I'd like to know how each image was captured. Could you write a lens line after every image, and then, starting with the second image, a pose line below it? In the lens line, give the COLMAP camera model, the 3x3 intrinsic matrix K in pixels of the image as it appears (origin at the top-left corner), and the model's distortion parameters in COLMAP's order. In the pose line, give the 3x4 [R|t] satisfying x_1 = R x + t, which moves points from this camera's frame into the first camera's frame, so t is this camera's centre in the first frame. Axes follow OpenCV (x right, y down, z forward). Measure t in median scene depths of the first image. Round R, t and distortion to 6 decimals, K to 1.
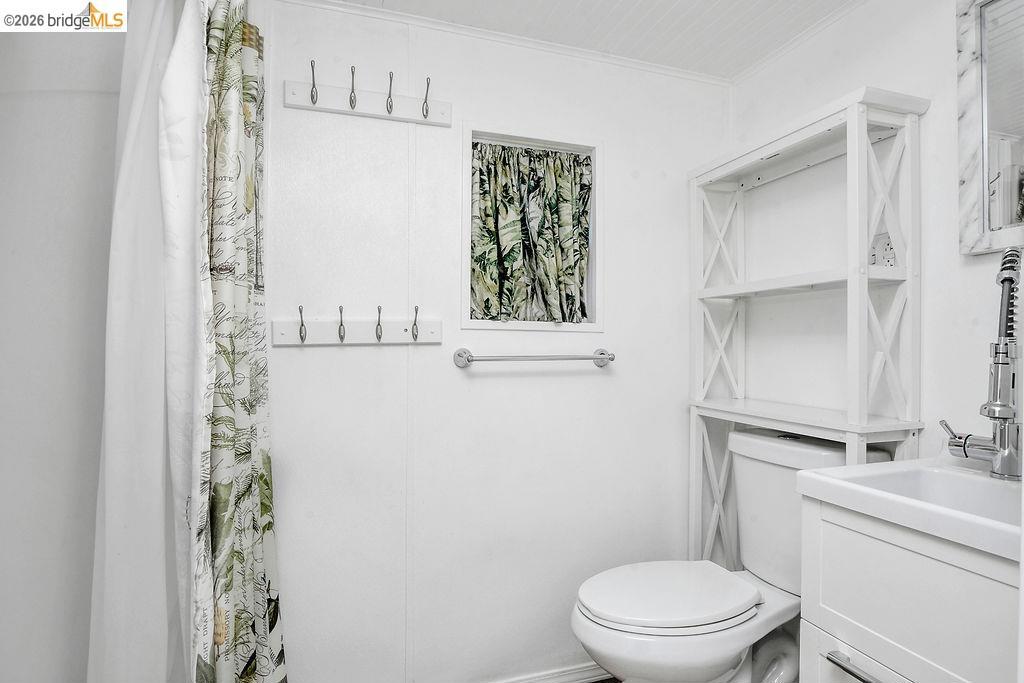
lens RADIAL K [[553.4, 0, 520.8], [0, 553.4, 350.3], [0, 0, 1]] dist [-0.023749, 0.007951]
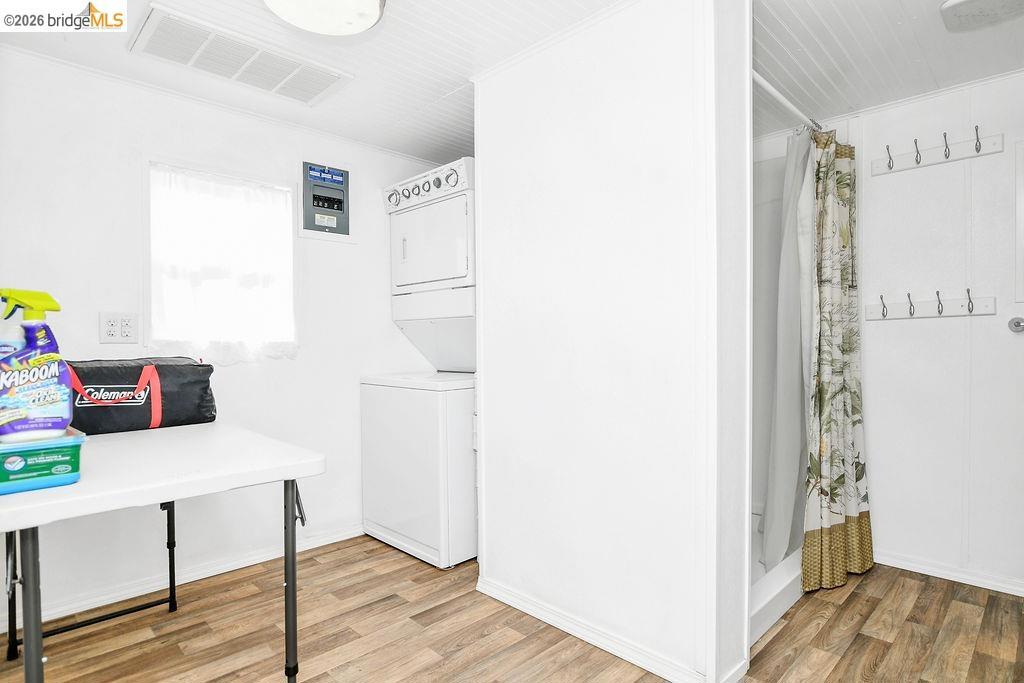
lens RADIAL K [[553.4, 0, 516.3], [0, 553.4, 350.2], [0, 0, 1]] dist [-0.023749, 0.007951]
pose [[0.450300, 0.003321, -0.892871, 0.791004], [0.000606, 0.999992, 0.004025, 0.105980], [0.892877, -0.002353, 0.450294, -0.993105]]
